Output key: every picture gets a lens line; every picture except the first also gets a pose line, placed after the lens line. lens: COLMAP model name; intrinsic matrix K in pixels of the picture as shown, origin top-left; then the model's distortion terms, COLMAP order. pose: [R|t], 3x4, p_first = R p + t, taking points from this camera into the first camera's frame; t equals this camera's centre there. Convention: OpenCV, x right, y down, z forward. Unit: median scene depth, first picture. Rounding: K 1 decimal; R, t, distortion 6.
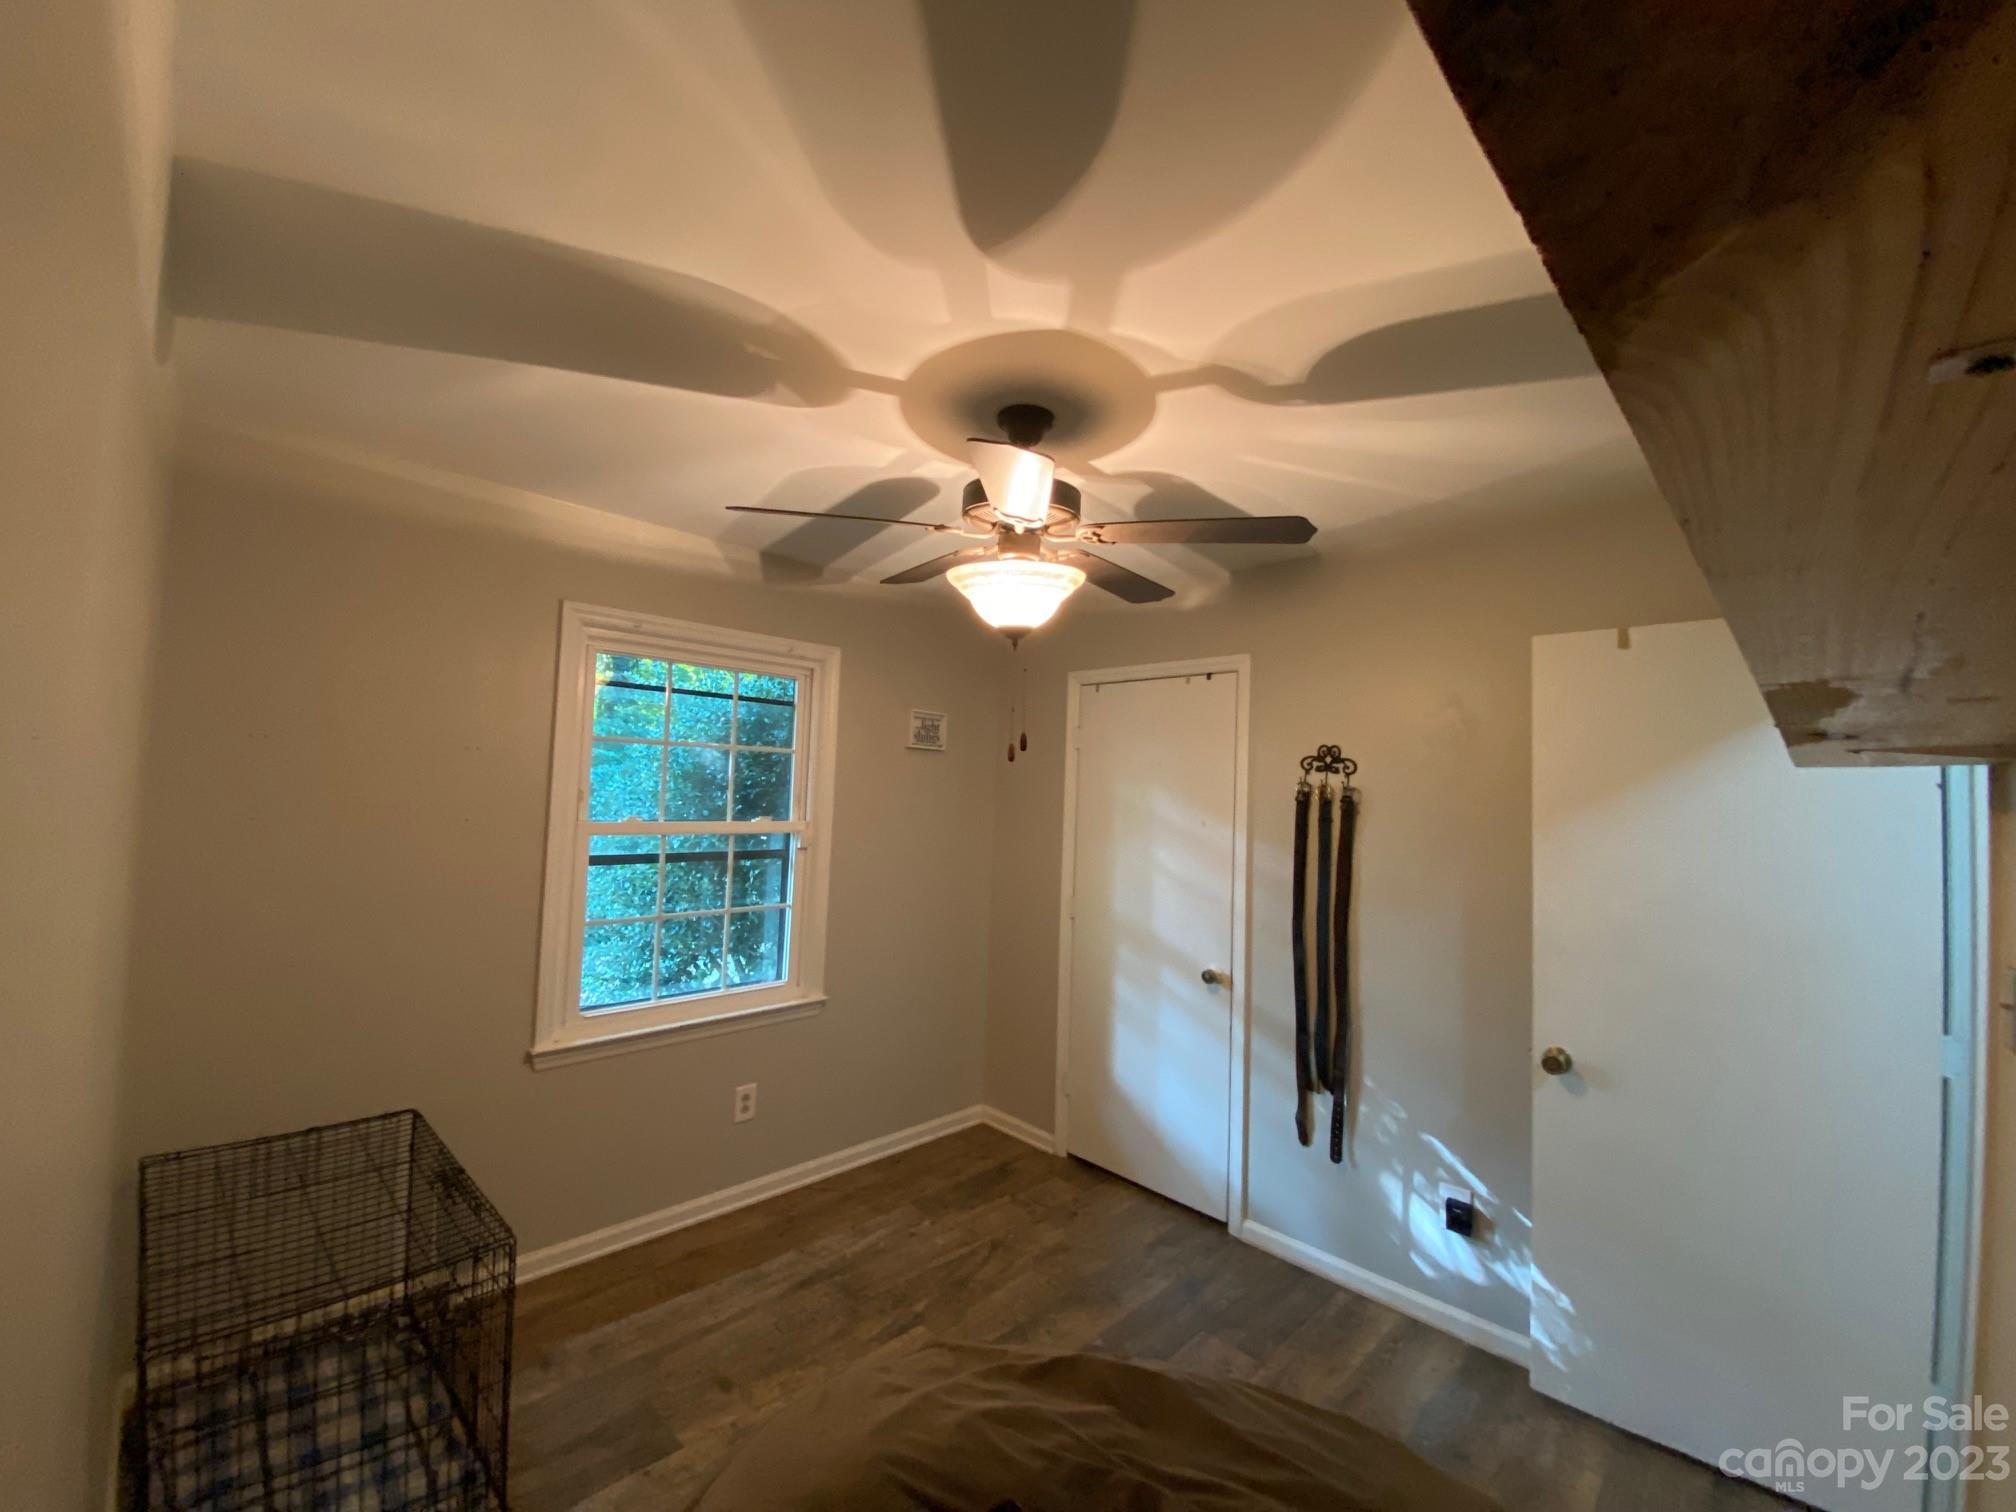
lens RADIAL K [[814.1, 0, 1001.8], [0, 814.1, 754.8], [0, 0, 1]] dist [0.029115, -0.023885]
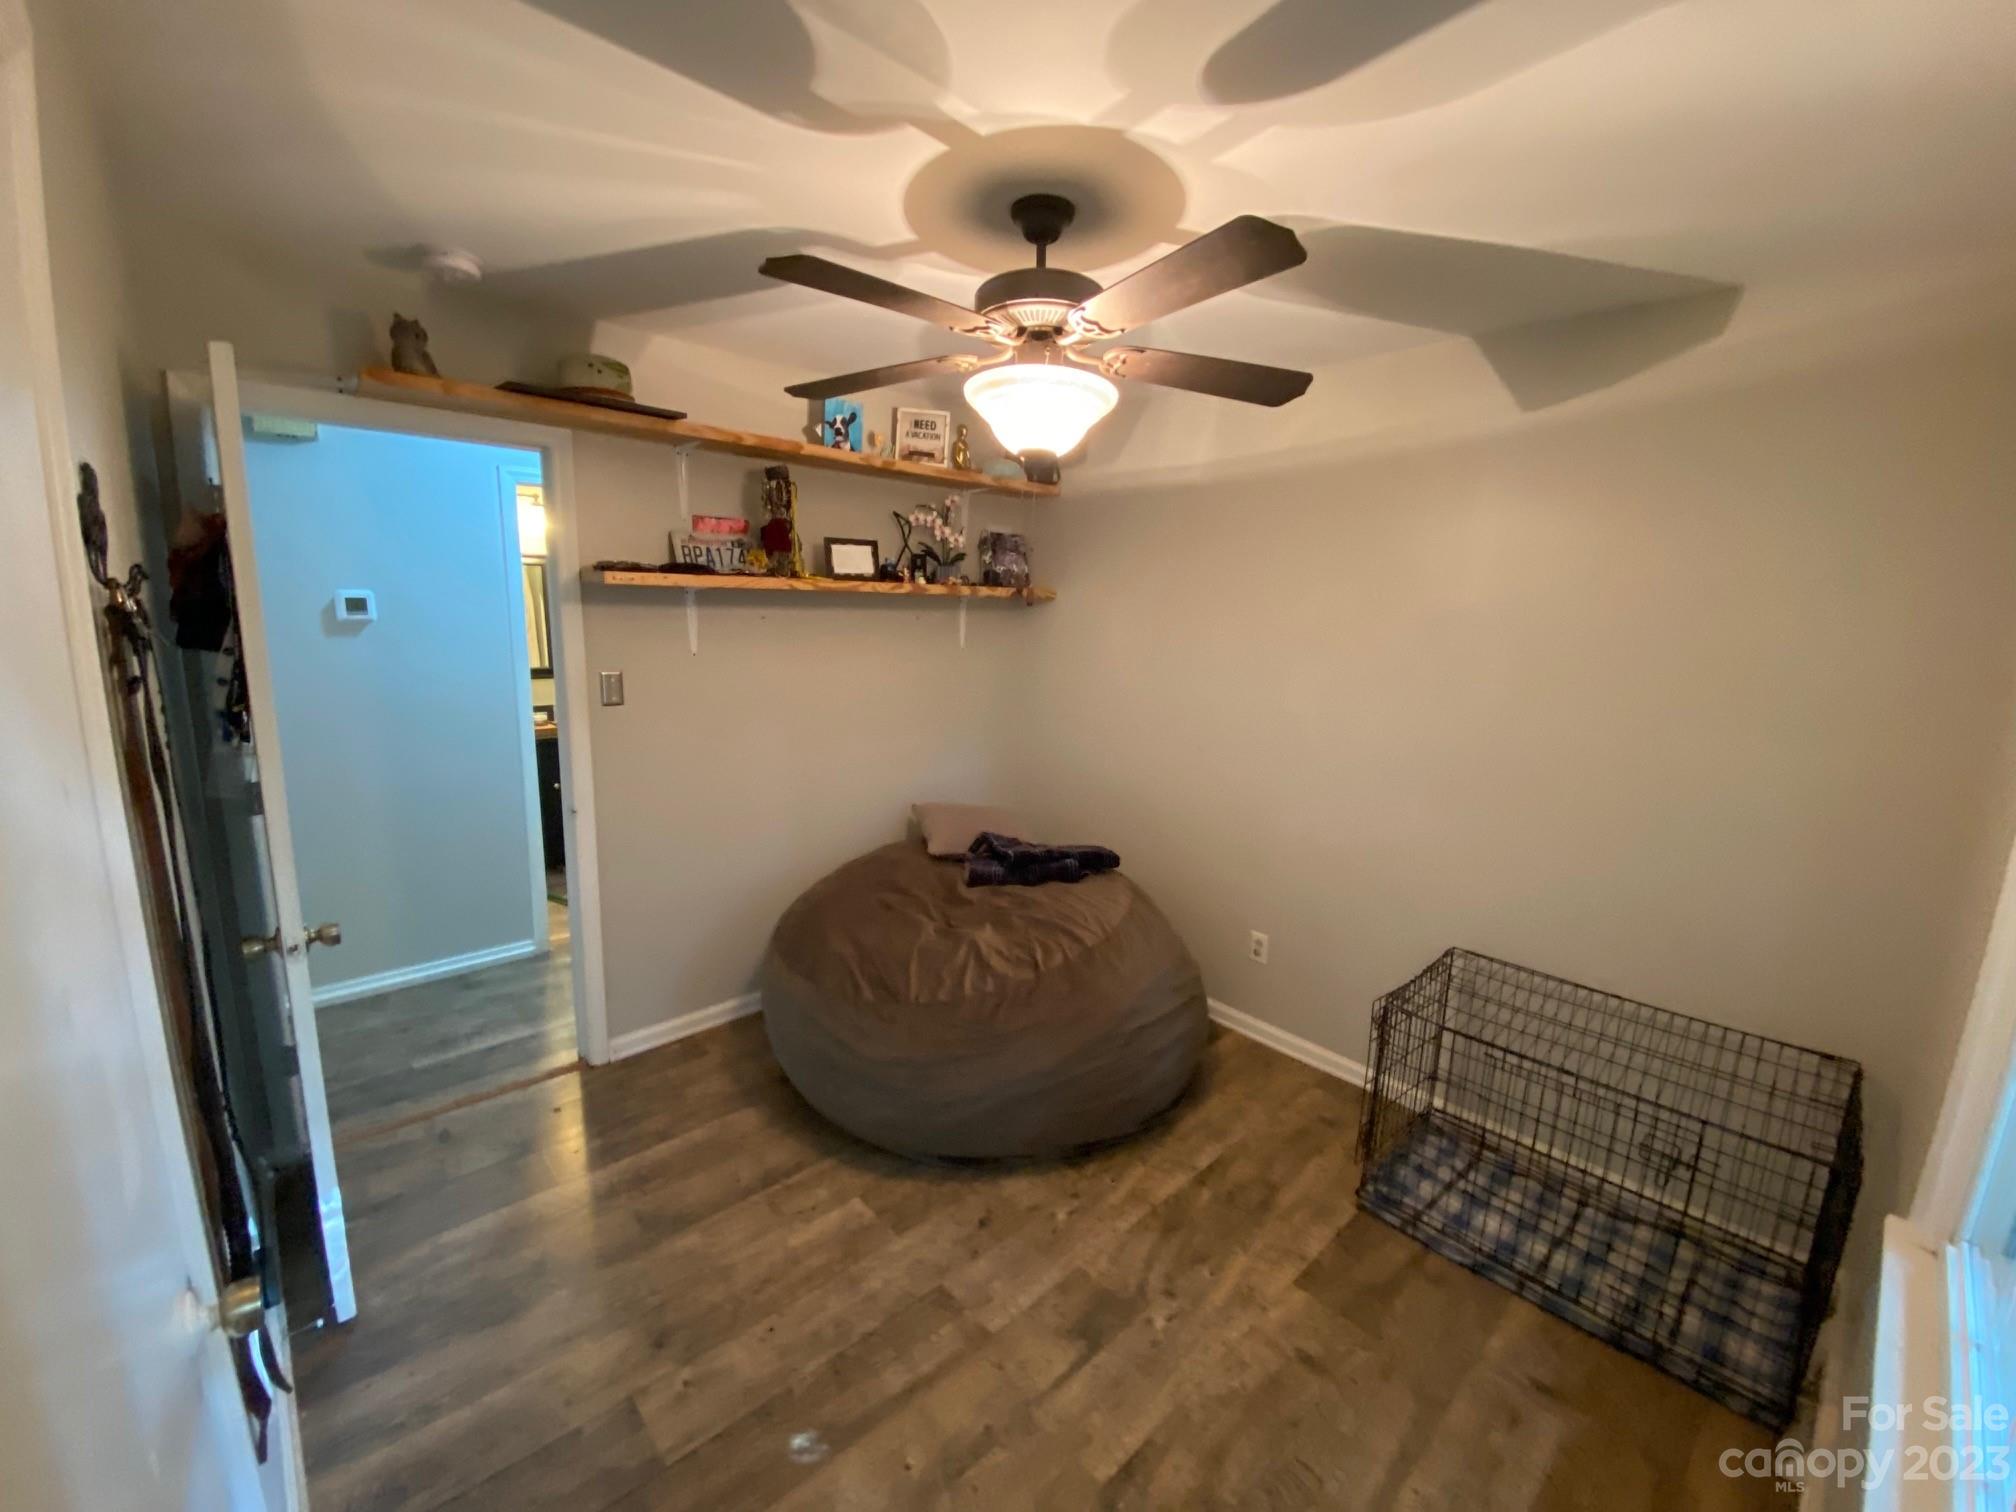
lens RADIAL K [[814.1, 0, 1001.8], [0, 814.1, 754.8], [0, 0, 1]] dist [0.029115, -0.023885]
pose [[-0.997045, -0.073597, 0.022038, 0.008410], [-0.069745, 0.987395, 0.142081, 0.036729], [-0.032217, 0.140124, -0.989610, 1.465012]]
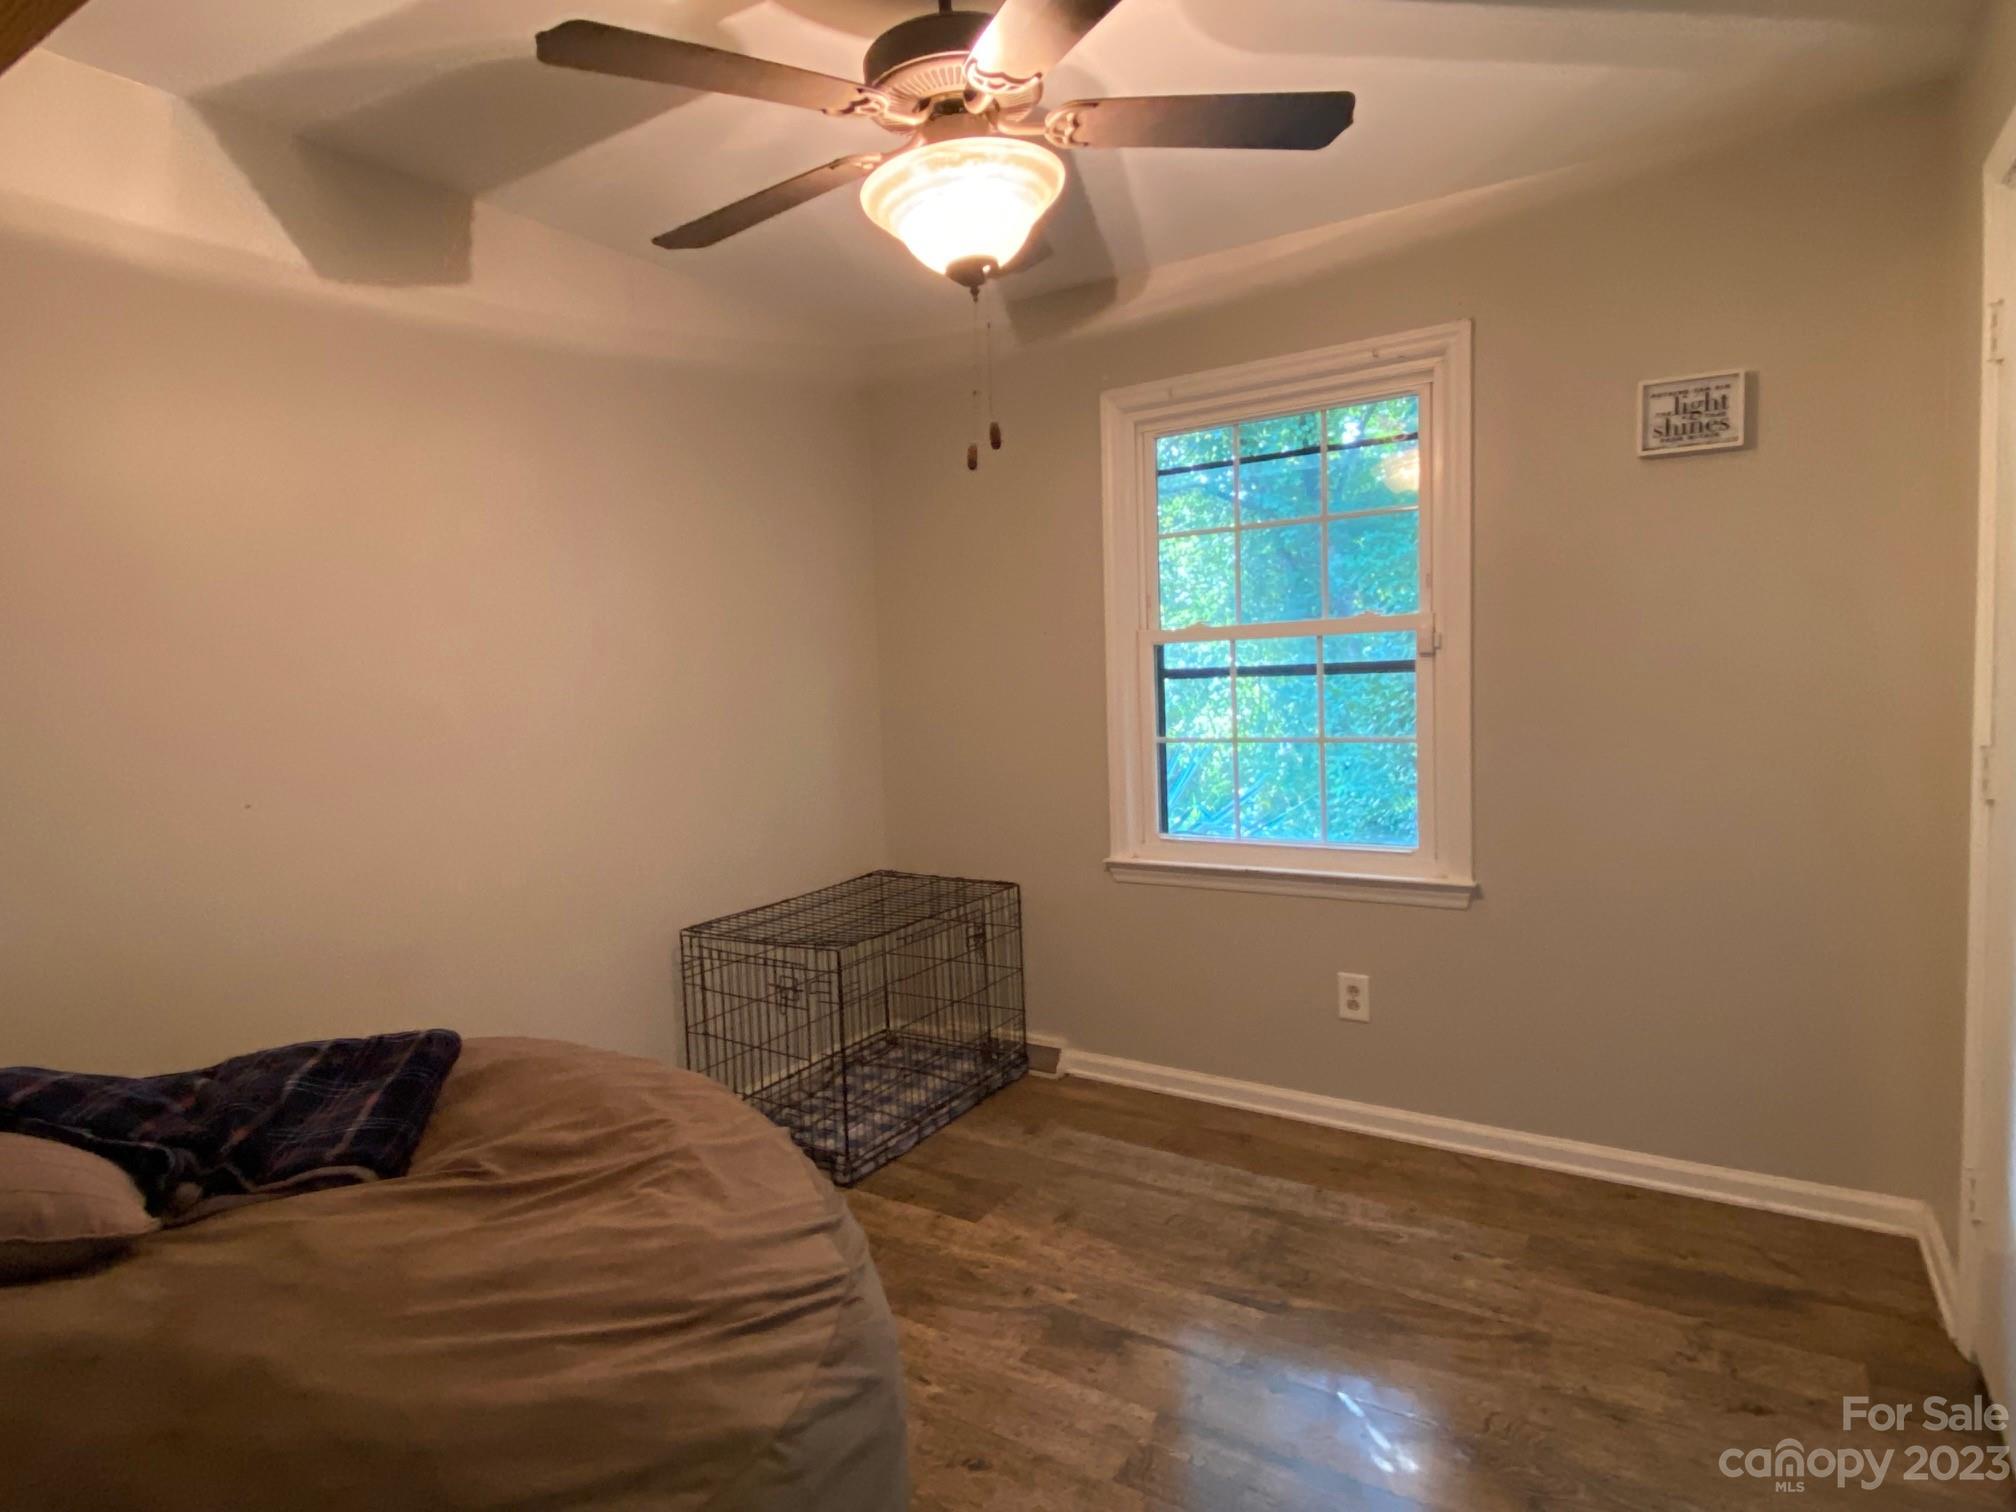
lens RADIAL K [[1120.0, 0, 993.9], [0, 1120.0, 742.5], [0, 0, 1]] dist [0.004178, -0.017449]
pose [[0.216843, 0.021803, -0.975963, 0.708564], [0.089163, 0.995129, 0.042042, 0.149763], [0.972126, -0.096137, 0.213843, 0.585135]]
